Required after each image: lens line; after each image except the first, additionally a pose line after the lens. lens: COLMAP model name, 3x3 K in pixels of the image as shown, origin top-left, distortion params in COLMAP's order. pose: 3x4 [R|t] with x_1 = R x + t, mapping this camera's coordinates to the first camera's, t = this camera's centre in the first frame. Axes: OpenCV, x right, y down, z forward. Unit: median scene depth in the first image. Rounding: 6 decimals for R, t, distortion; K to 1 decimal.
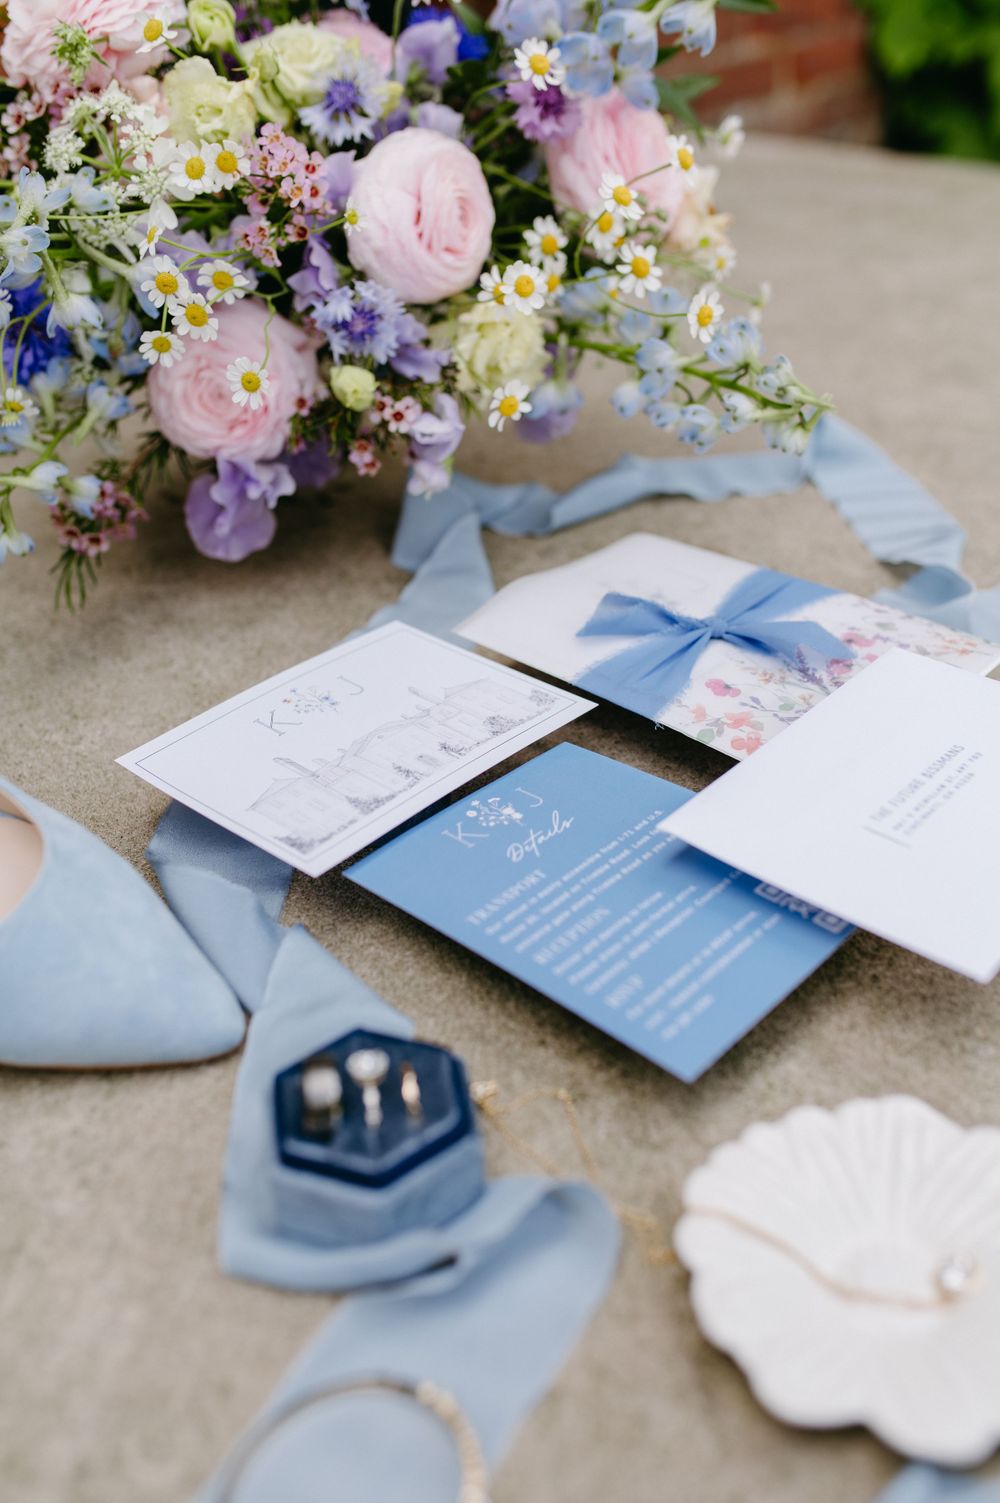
lens RADIAL K [[1451.6, 0, 491.2], [0, 1451.6, 752.8], [0, 0, 1]] dist [-0.026534, 0.000000]
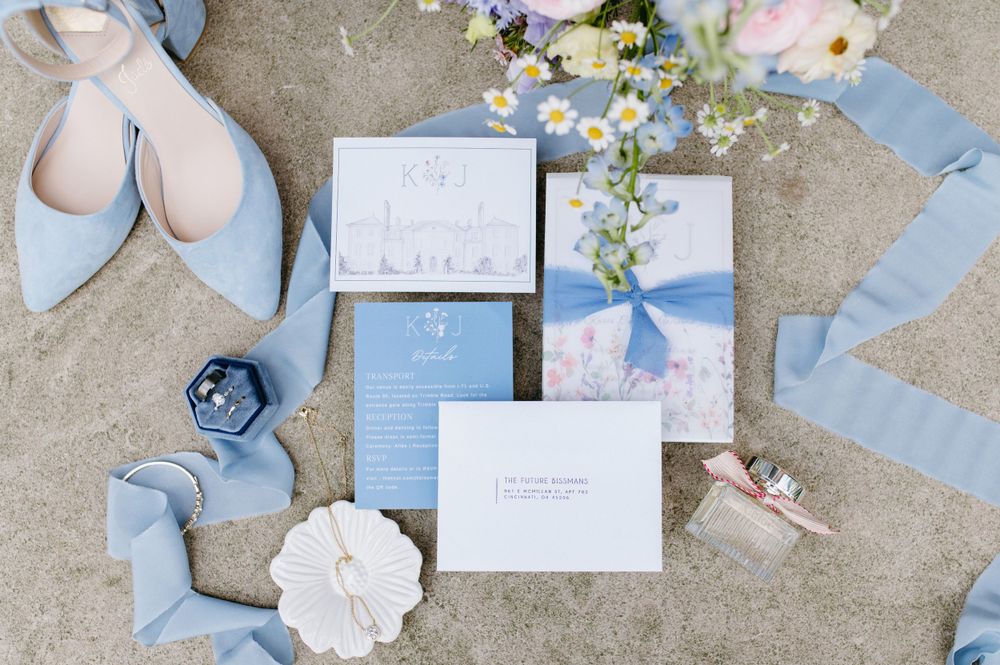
lens RADIAL K [[965.8, 0, 508.5], [0, 965.8, 339.5], [0, 0, 1]] dist [-0.026534, 0.000000]
pose [[0.672539, 0.739047, -0.038749, 0.145688], [-0.413096, 0.418333, 0.808919, -1.008353], [0.614039, -0.528022, 0.586642, 0.241409]]
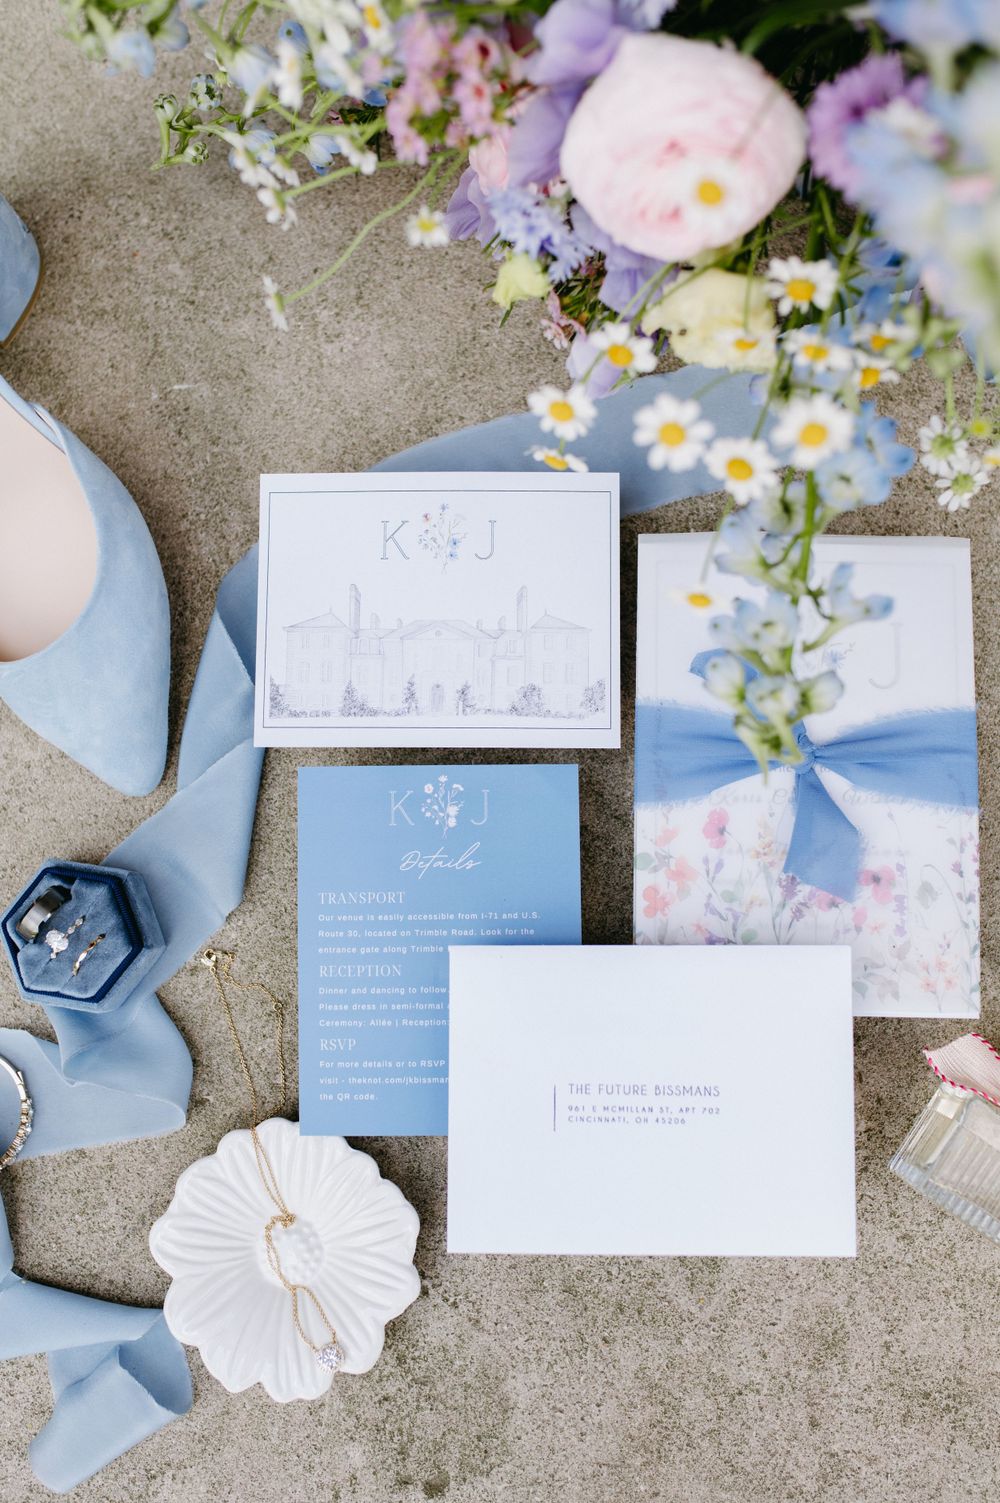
lens RADIAL K [[1451.6, 0, 483.4], [0, 1451.6, 743.3], [0, 0, 1]] dist [-0.026534, 0.000000]
pose [[0.673784, 0.735927, -0.066533, 0.076365], [-0.391336, 0.431762, 0.812673, -0.854866], [0.626795, -0.521529, 0.578909, 0.358821]]
